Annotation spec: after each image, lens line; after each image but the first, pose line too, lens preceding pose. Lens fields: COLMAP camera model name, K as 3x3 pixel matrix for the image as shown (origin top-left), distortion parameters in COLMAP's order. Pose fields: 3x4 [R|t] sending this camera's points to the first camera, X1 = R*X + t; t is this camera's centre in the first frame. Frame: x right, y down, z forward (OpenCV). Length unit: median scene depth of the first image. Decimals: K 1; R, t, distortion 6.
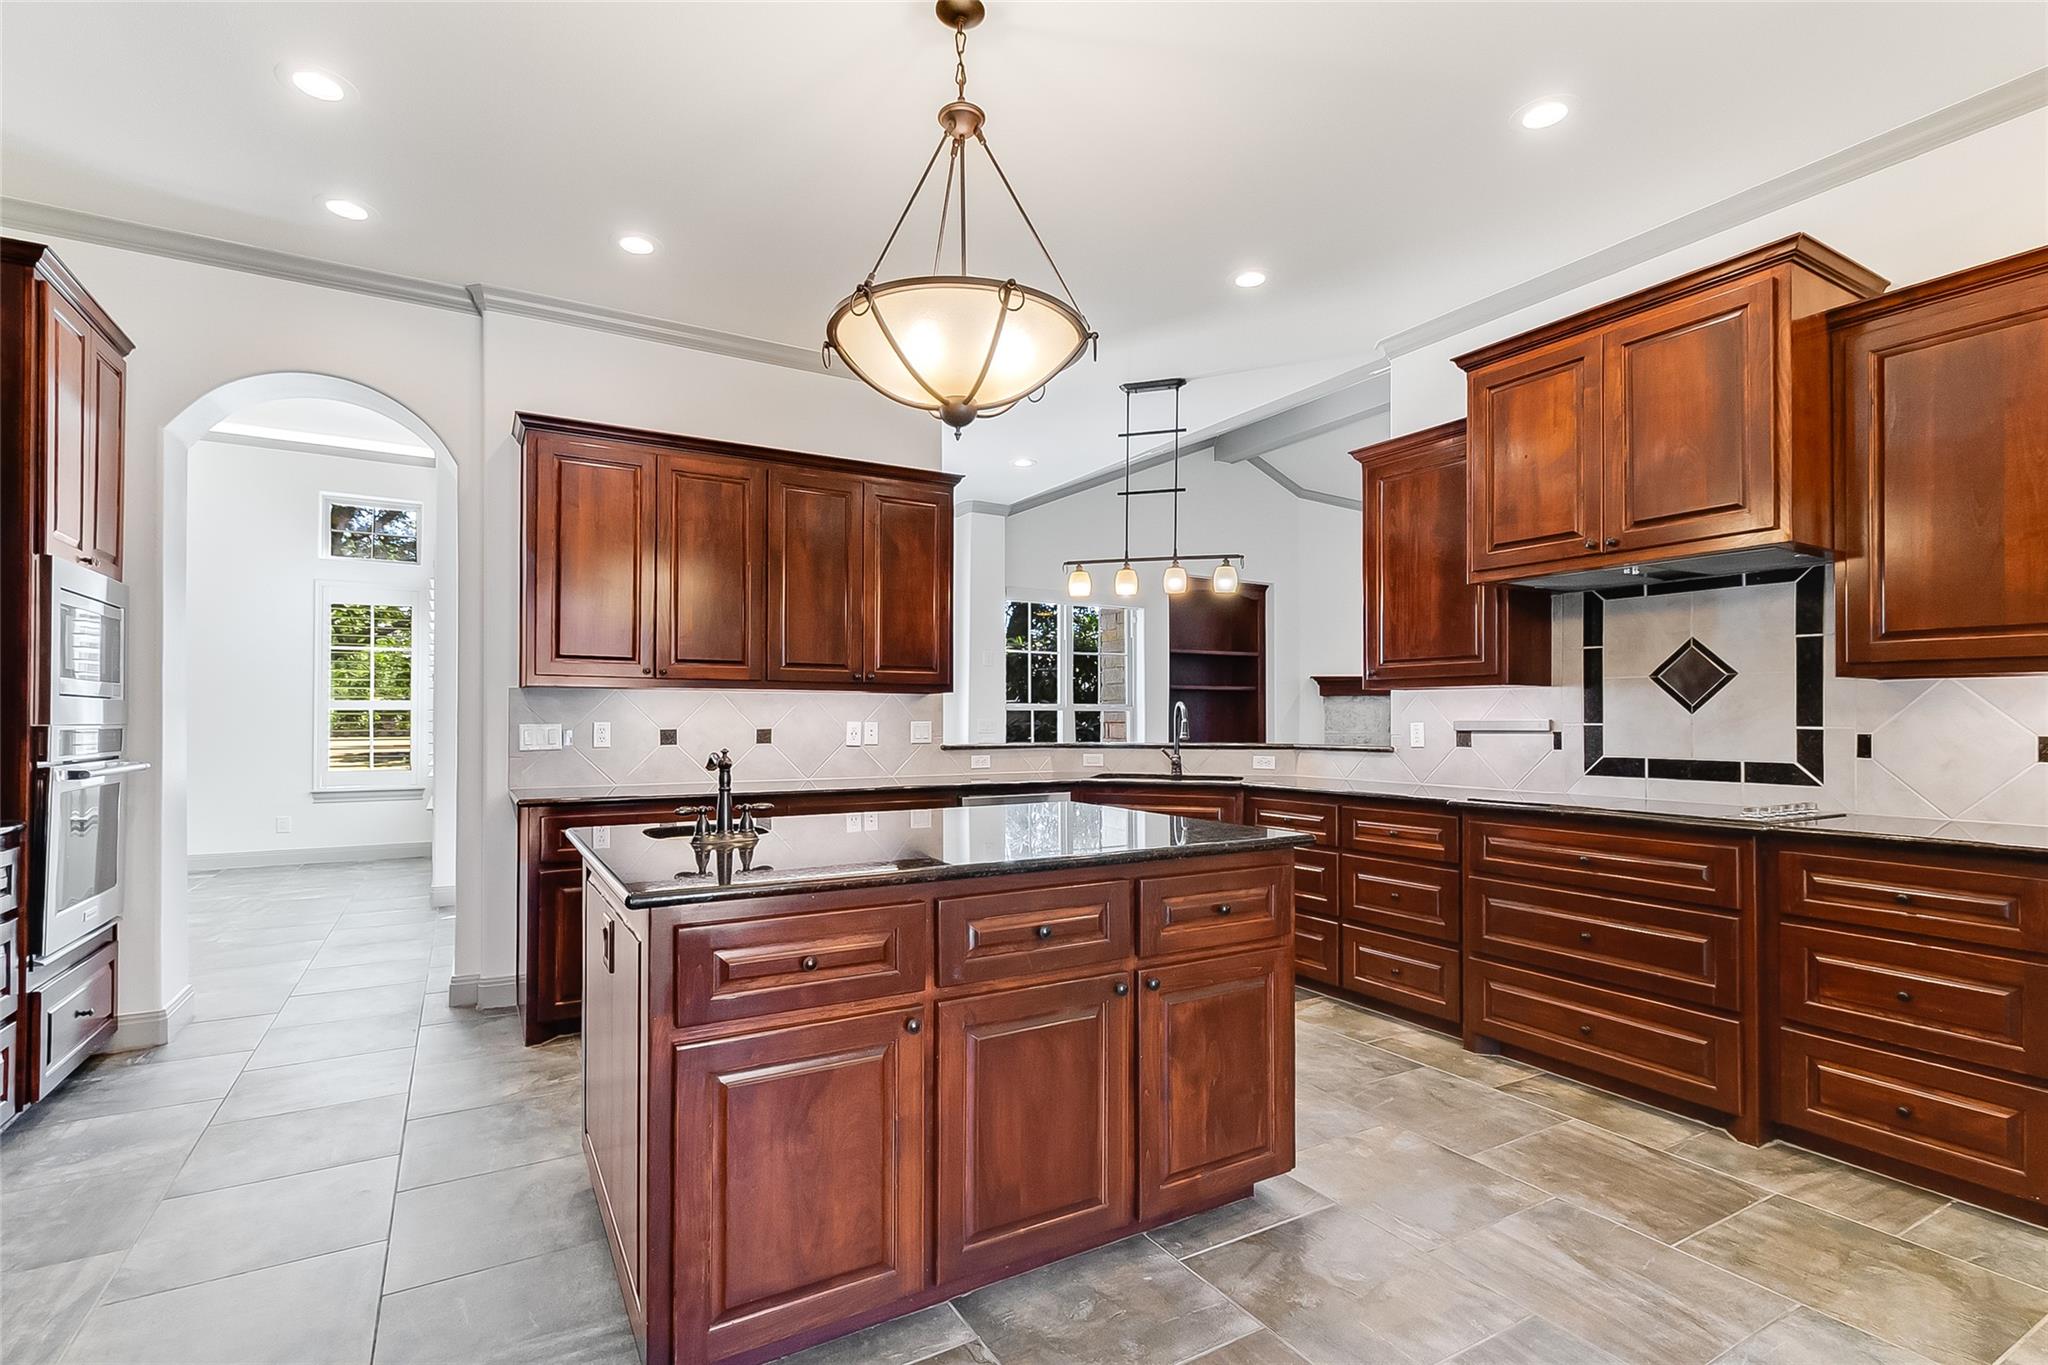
lens RADIAL K [[966.6, 0, 1029.4], [0, 966.6, 722.7], [0, 0, 1]] dist [0.002006, 0.000577]
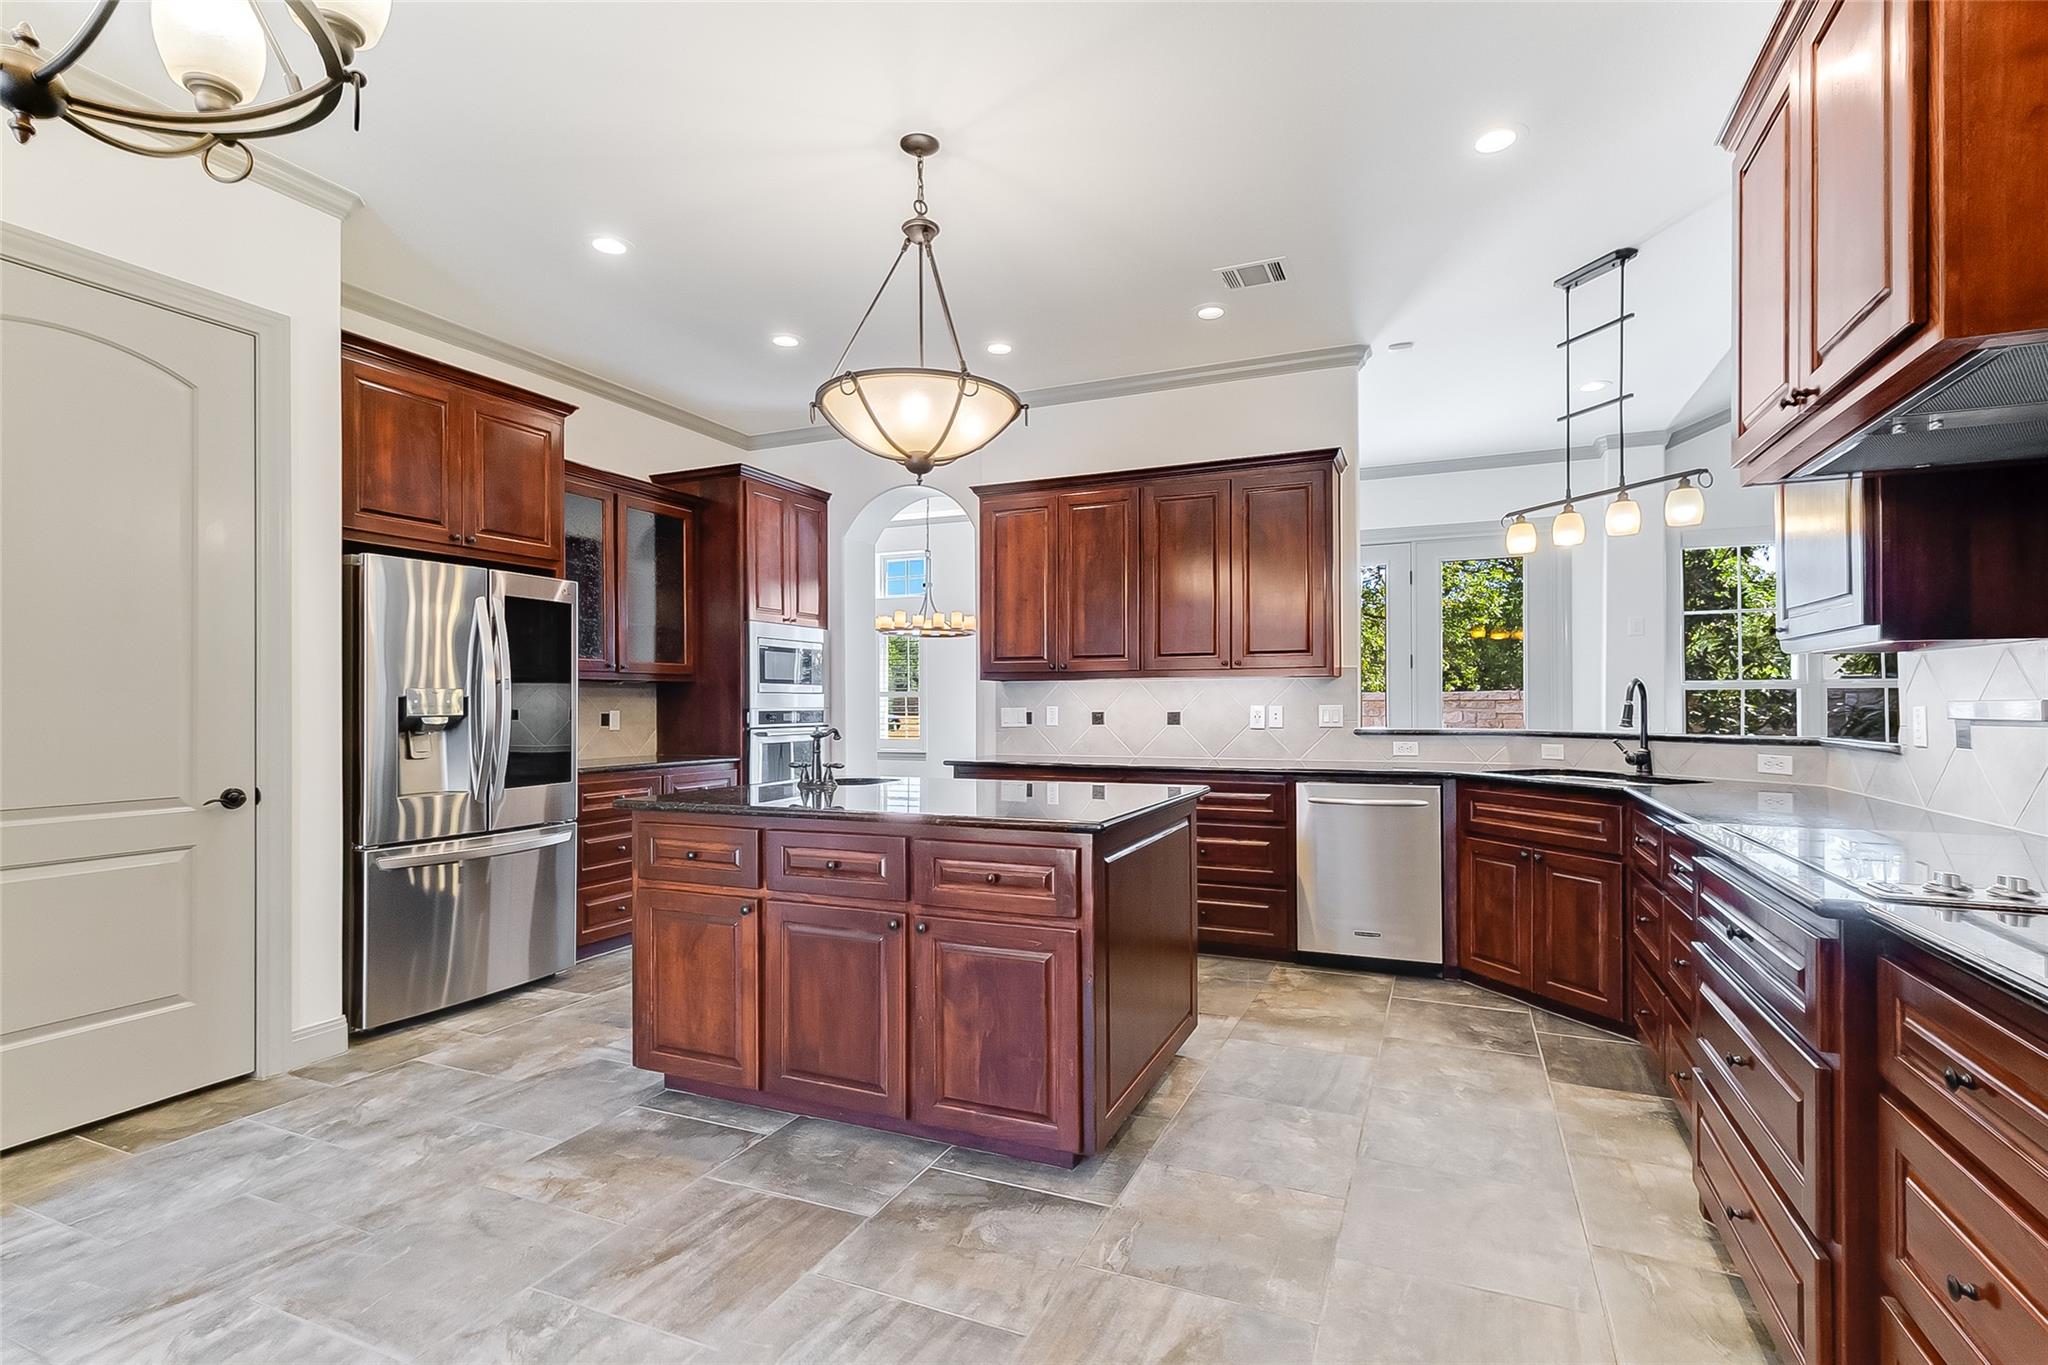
lens RADIAL K [[965.3, 0, 1016.0], [0, 965.3, 718.0], [0, 0, 1]] dist [-0.018083, 0.000207]
pose [[0.569885, 0.008409, -0.821682, 1.047005], [0.000833, 0.999941, 0.010811, 0.001804], [0.821724, -0.006845, 0.569844, 0.385908]]
